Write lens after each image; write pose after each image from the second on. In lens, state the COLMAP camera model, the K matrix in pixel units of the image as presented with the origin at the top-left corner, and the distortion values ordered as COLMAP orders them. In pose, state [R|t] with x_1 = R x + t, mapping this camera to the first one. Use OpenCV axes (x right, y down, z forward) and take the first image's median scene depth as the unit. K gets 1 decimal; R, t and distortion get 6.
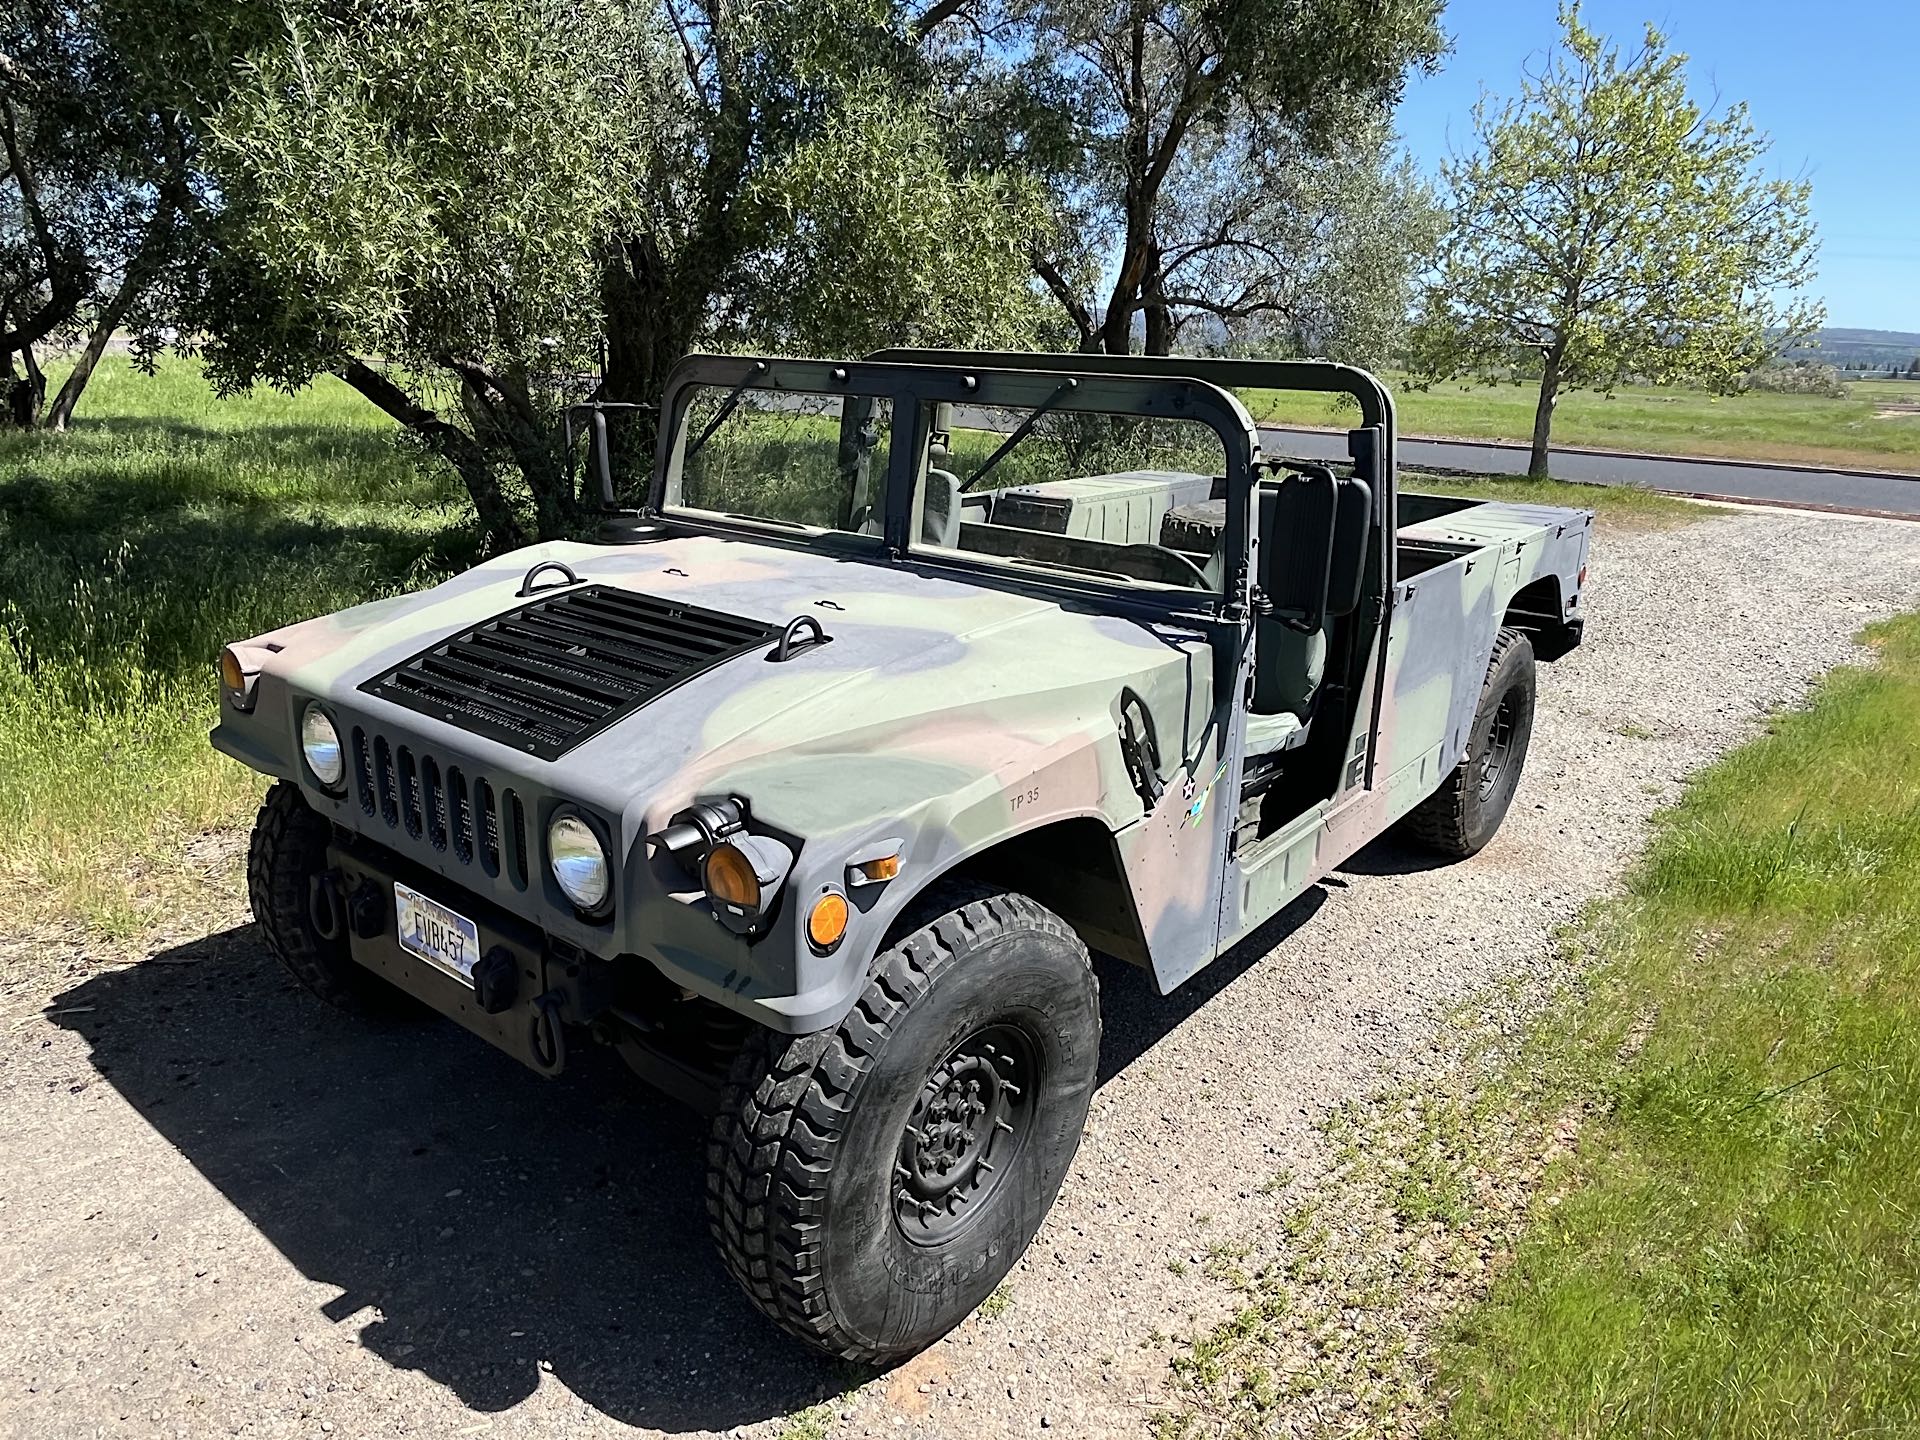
lens RADIAL K [[1288.6, 0, 960.0], [0, 1288.6, 720.0], [0, 0, 1]] dist [-0.002202, -0.001640]
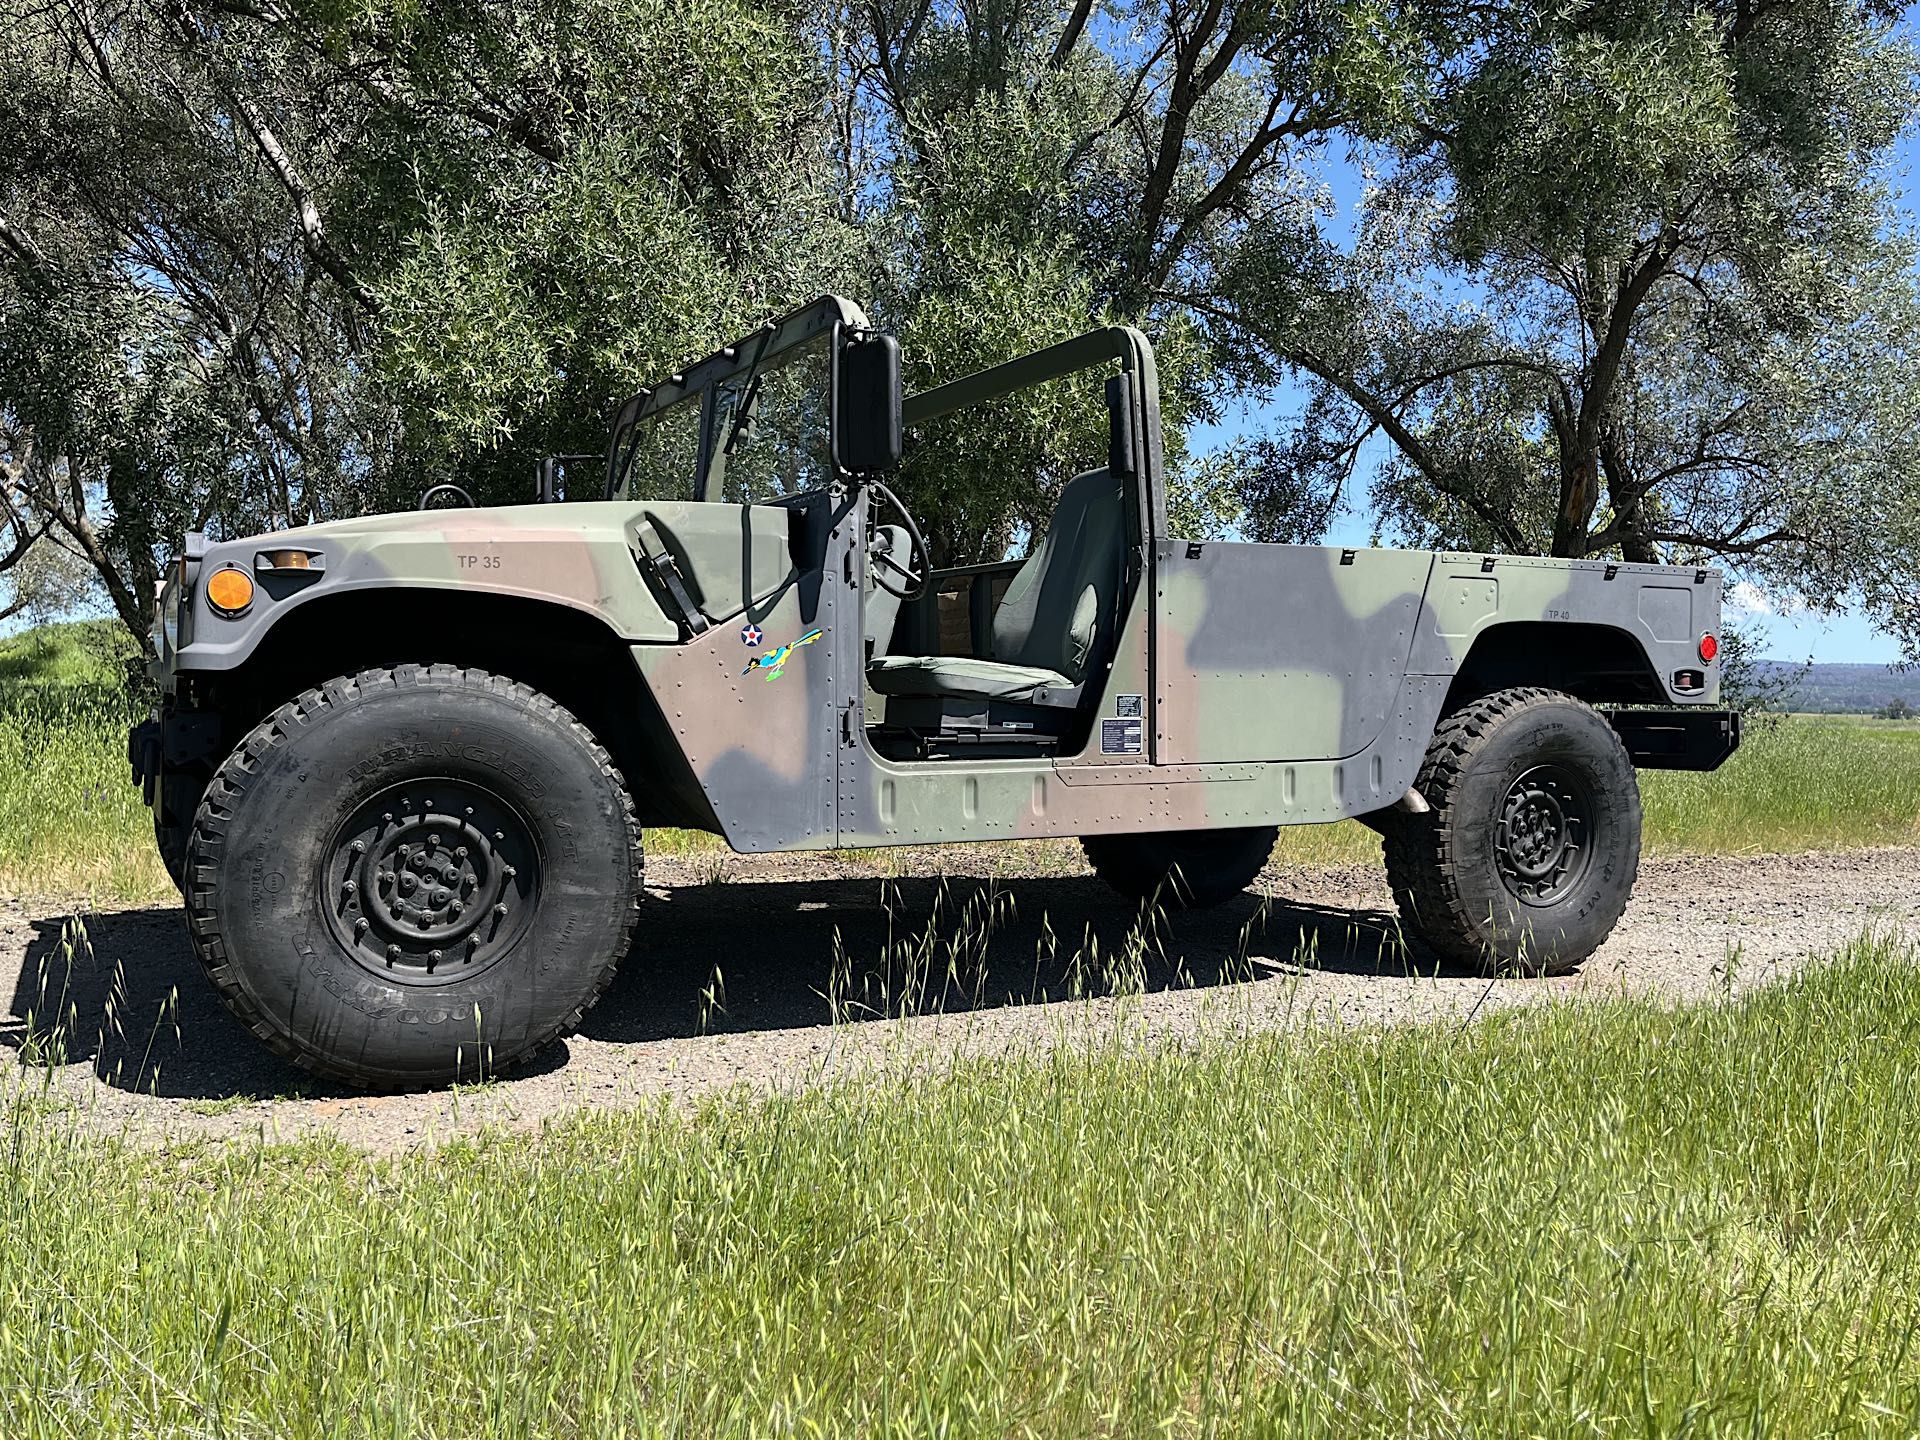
lens RADIAL K [[1631.1, 0, 960.0], [0, 1631.1, 720.0], [0, 0, 1]] dist [0.035705, -0.005047]
pose [[0.923681, -0.002648, -0.383154, 0.874178], [-0.103809, 0.960848, -0.256894, 0.459010], [0.368833, 0.277063, 0.887242, -0.098907]]
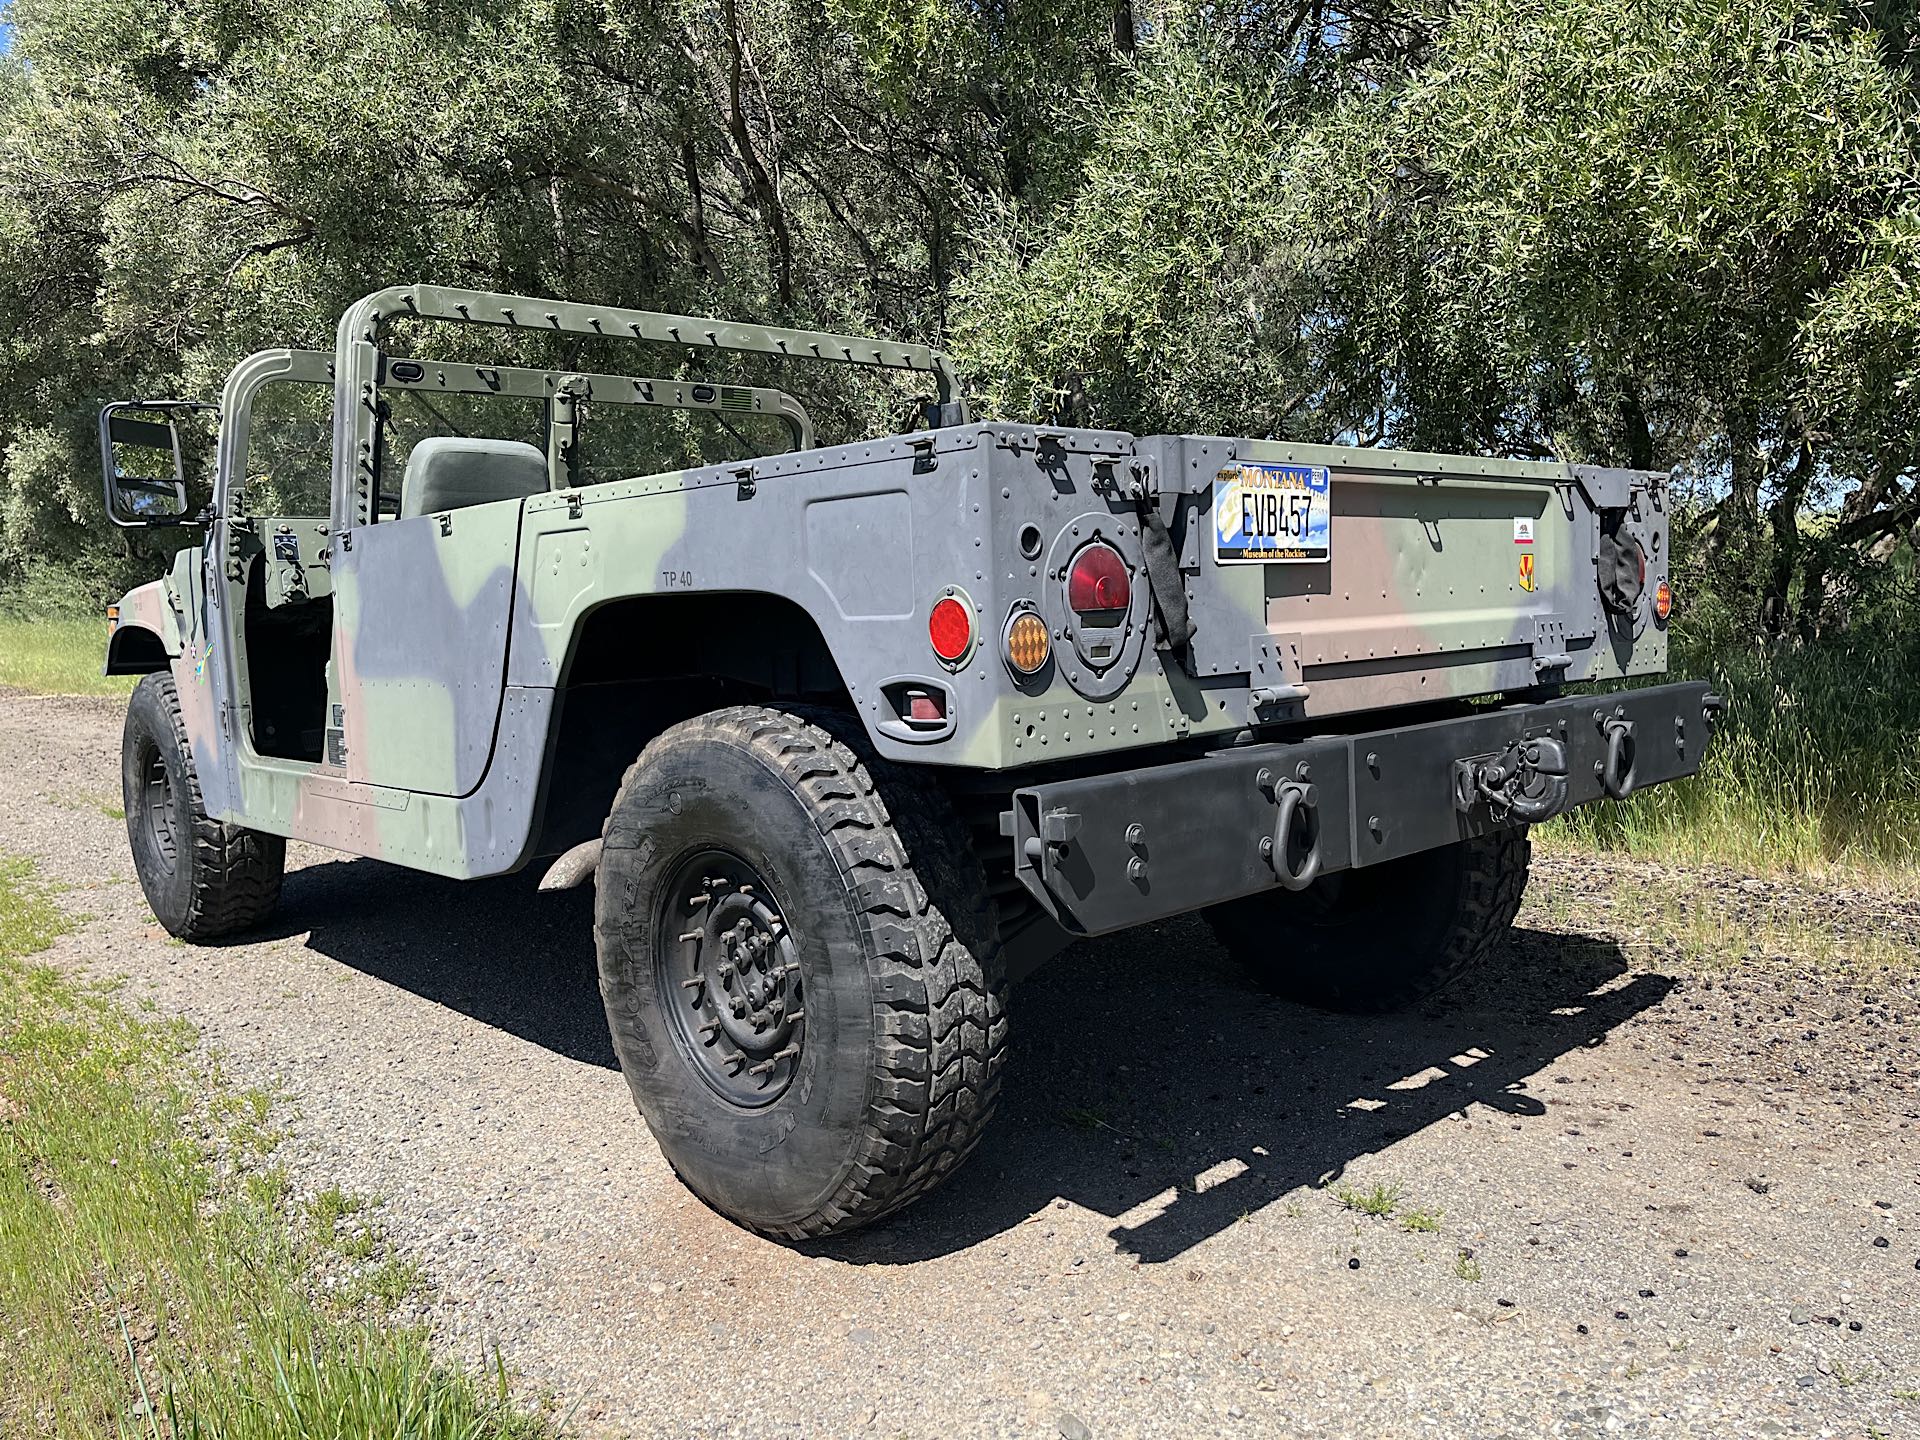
lens RADIAL K [[1468.5, 0, 961.7], [0, 1468.5, 720.3], [0, 0, 1]] dist [0.083968, -0.120707]
pose [[-0.145198, 0.071445, -0.986820, 1.656198], [-0.251470, 0.961972, 0.106646, -0.253745], [0.956912, 0.263641, -0.121710, 2.048168]]
